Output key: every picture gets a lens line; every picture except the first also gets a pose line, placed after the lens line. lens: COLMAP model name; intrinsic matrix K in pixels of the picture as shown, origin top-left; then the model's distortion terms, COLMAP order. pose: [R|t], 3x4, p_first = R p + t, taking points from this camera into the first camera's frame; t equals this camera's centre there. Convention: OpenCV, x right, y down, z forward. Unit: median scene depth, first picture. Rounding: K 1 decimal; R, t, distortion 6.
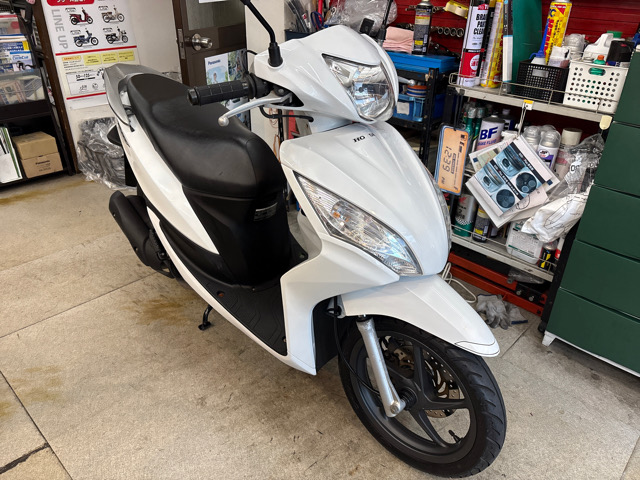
lens RADIAL K [[487.8, 0, 322.6], [0, 487.8, 240.2], [0, 0, 1]] dist [0.027881, -0.004539]
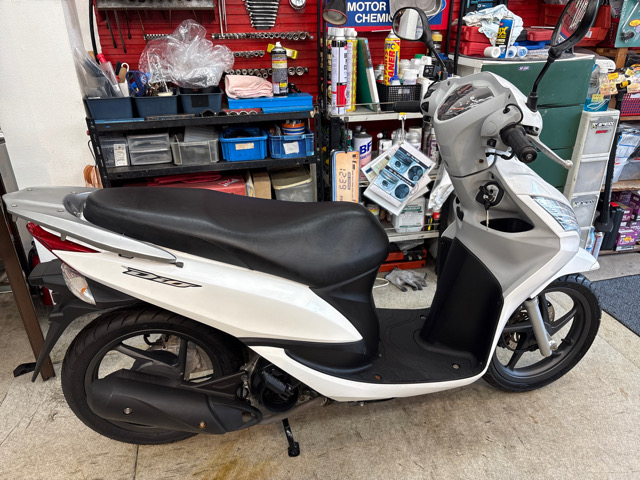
lens RADIAL K [[483.9, 0, 320.1], [0, 483.9, 244.6], [0, 0, 1]] dist [0.034187, -0.030758]
pose [[0.539520, -0.395229, 0.743446, -0.707866], [0.426559, 0.889584, 0.163364, -0.252368], [-0.725924, 0.228985, 0.648536, 0.373822]]
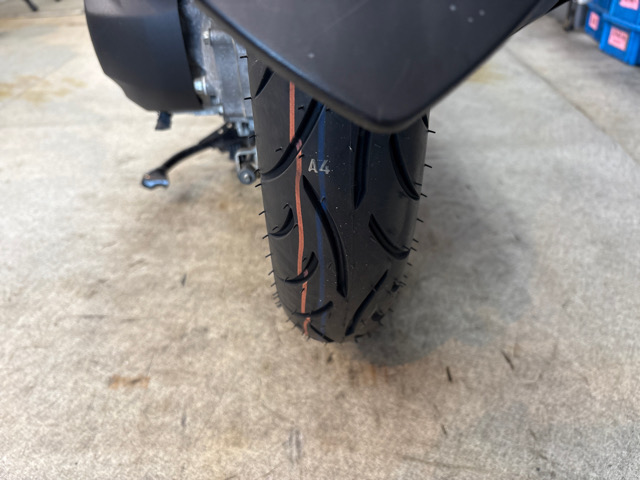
lens RADIAL K [[489.9, 0, 318.5], [0, 489.9, 242.4], [0, 0, 1]] dist [0.009265, -0.000692]
pose [[0.700292, 0.377824, -0.605673, 0.254078], [-0.303533, 0.925532, 0.226402, 0.188255], [0.646110, 0.025294, 0.762825, 0.607997]]
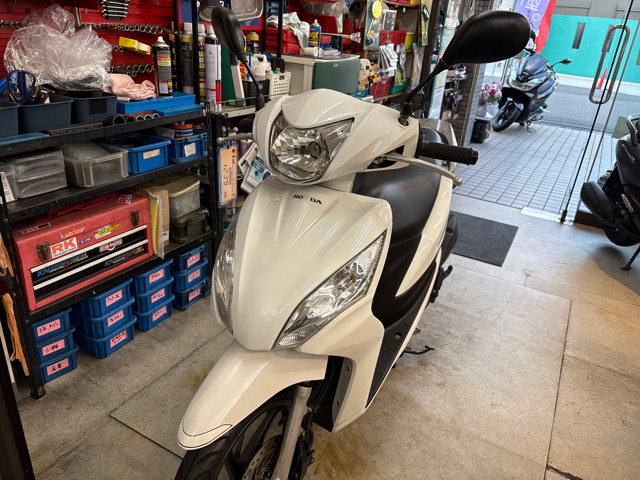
lens RADIAL K [[484.6, 0, 318.5], [0, 484.6, 243.6], [0, 0, 1]] dist [0.015766, -0.001634]
pose [[-0.243485, -0.448717, 0.859865, -0.894969], [0.397729, 0.762386, 0.510470, -0.571027], [-0.884606, 0.466285, -0.007162, 0.954113]]
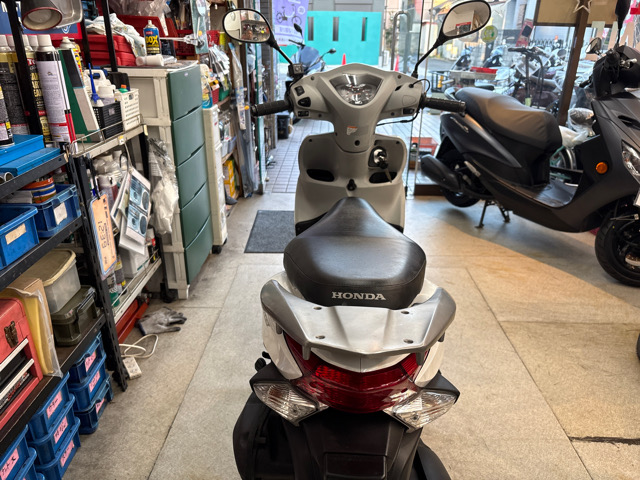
lens RADIAL K [[487.5, 0, 317.6], [0, 487.5, 244.0], [0, 0, 1]] dist [0.014753, 0.006646]
pose [[-0.678753, -0.318783, 0.661568, -0.594905], [0.336109, 0.666121, 0.665818, -0.631212], [-0.652936, 0.674284, -0.344986, 1.132430]]
